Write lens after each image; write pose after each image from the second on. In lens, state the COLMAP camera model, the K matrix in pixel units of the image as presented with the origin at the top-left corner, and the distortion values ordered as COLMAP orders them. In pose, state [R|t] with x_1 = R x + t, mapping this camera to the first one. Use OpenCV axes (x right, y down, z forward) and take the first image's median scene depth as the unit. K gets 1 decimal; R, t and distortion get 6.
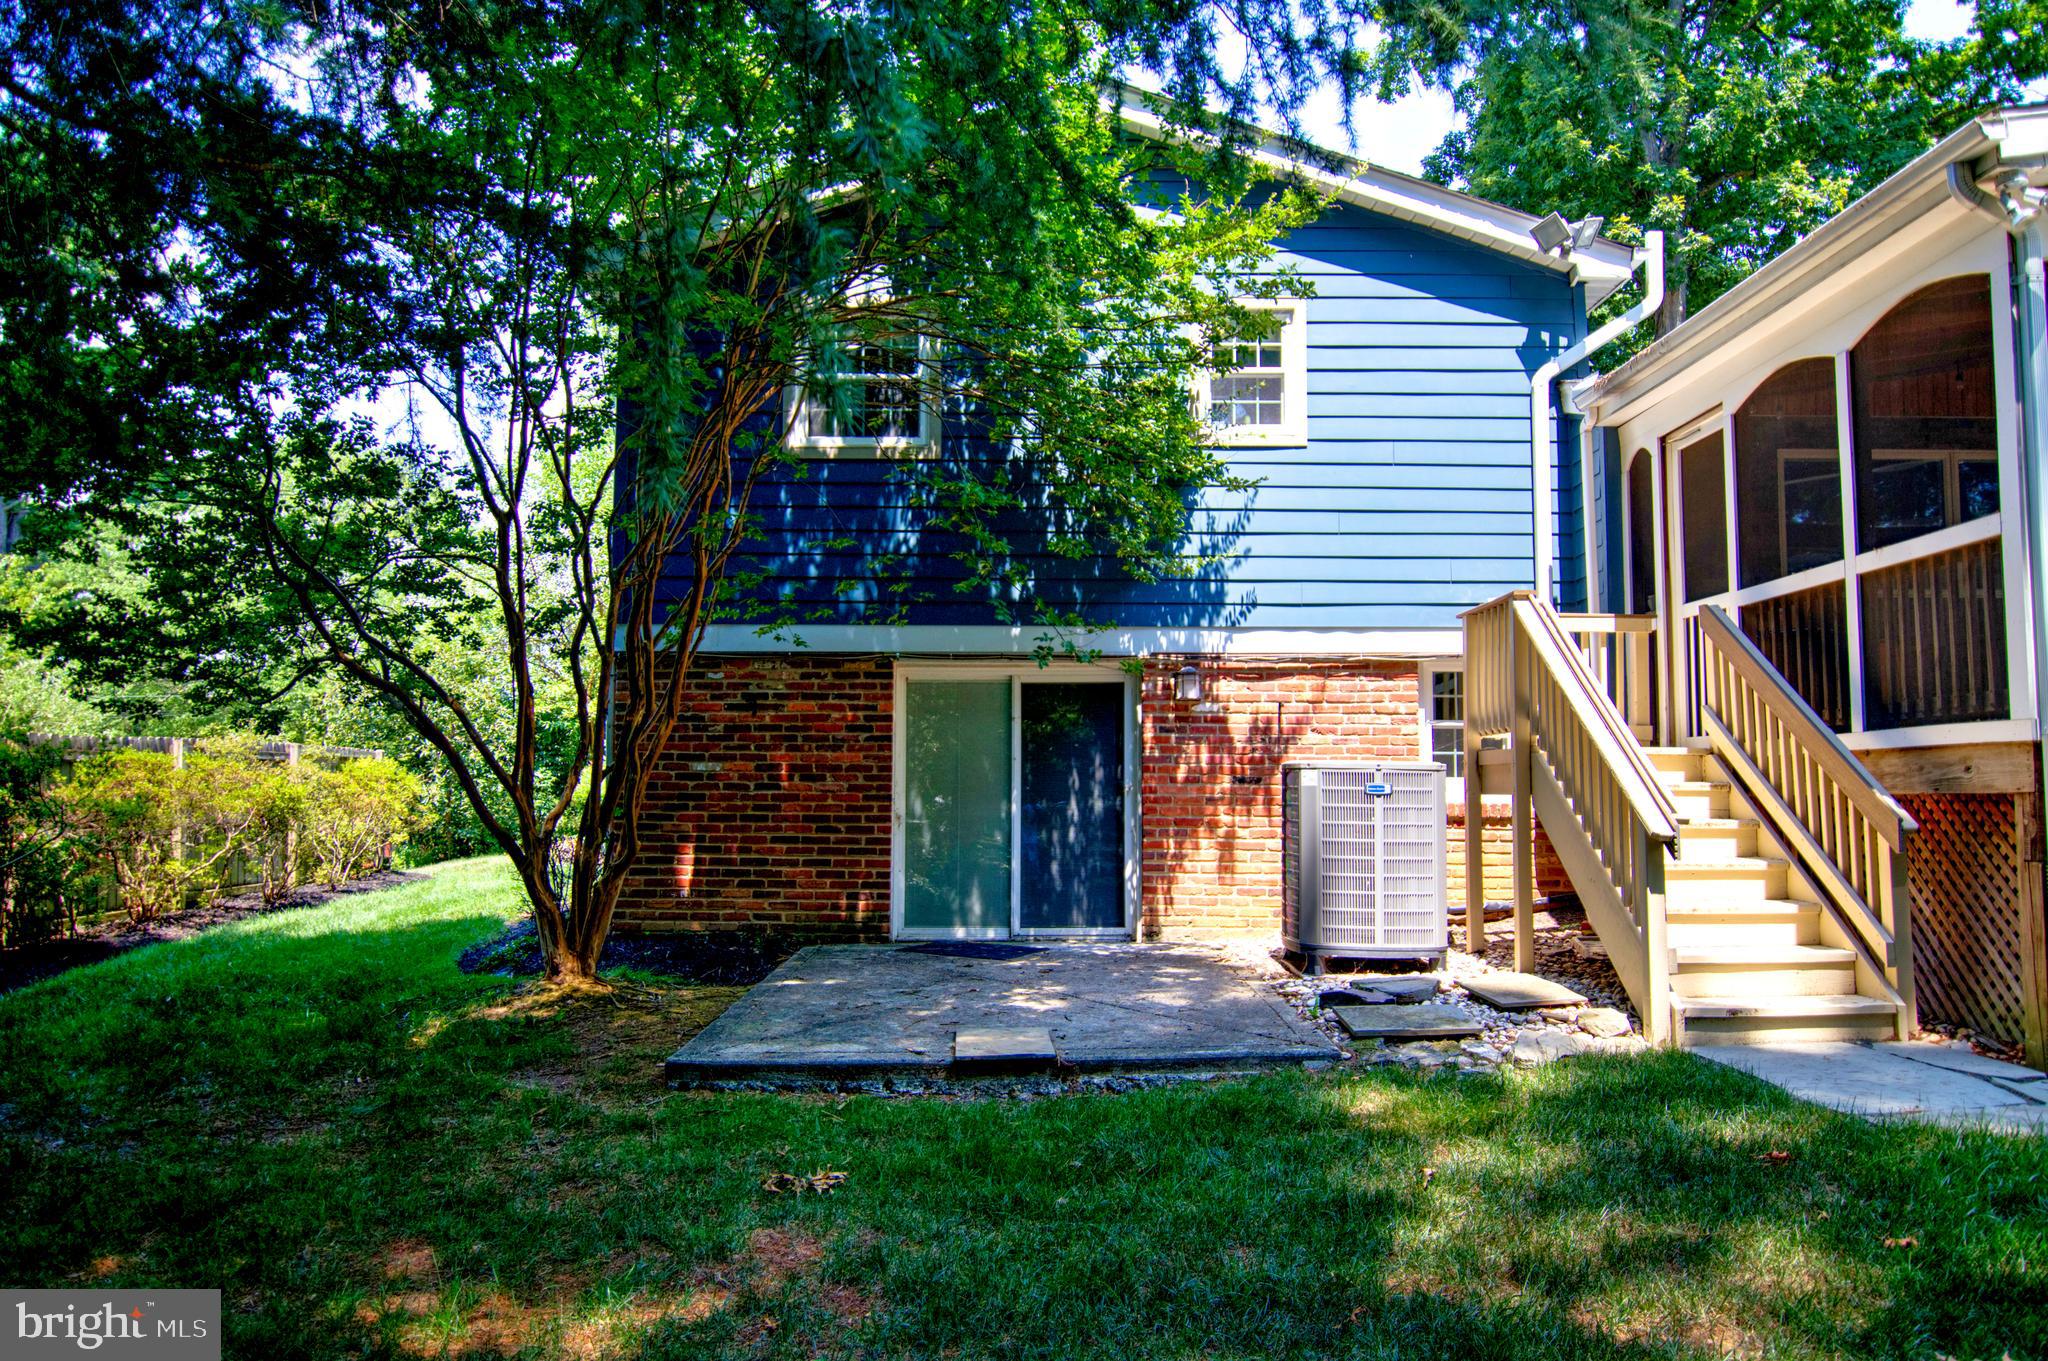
lens RADIAL K [[1288.4, 0, 1024.0], [0, 1288.4, 680.5], [0, 0, 1]] dist [-0.039572, -0.000327]
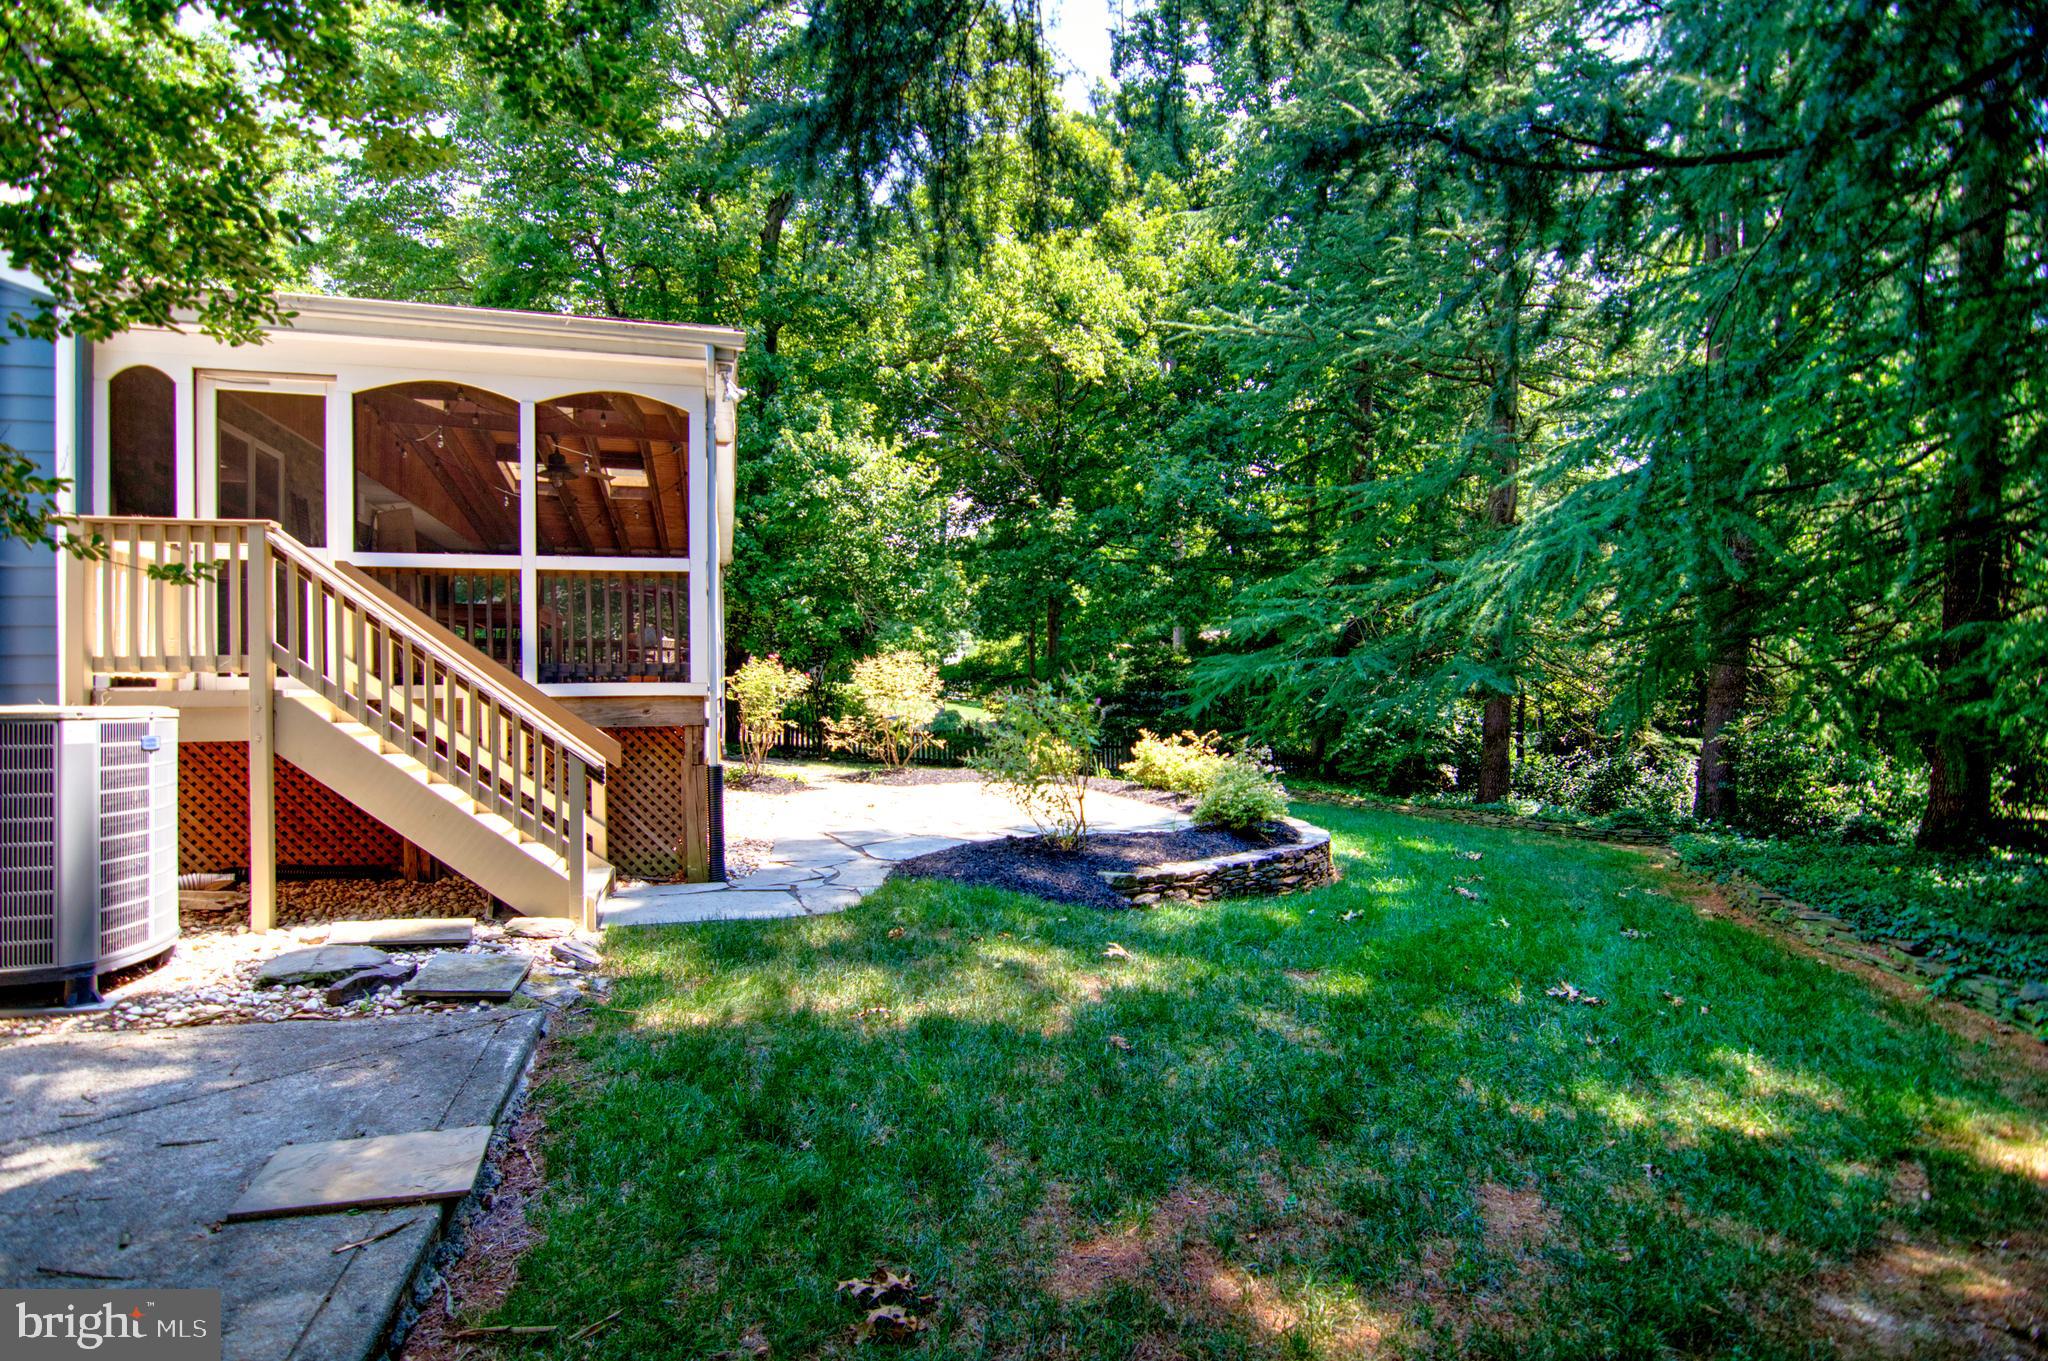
lens RADIAL K [[972.0, 0, 1024.0], [0, 972.0, 680.5], [0, 0, 1]] dist [-0.000617, -0.000023]
pose [[-0.242869, 0.014108, 0.969957, -0.510562], [-0.077391, 0.996425, -0.033871, 0.032362], [-0.966967, -0.083293, -0.240909, 0.746596]]
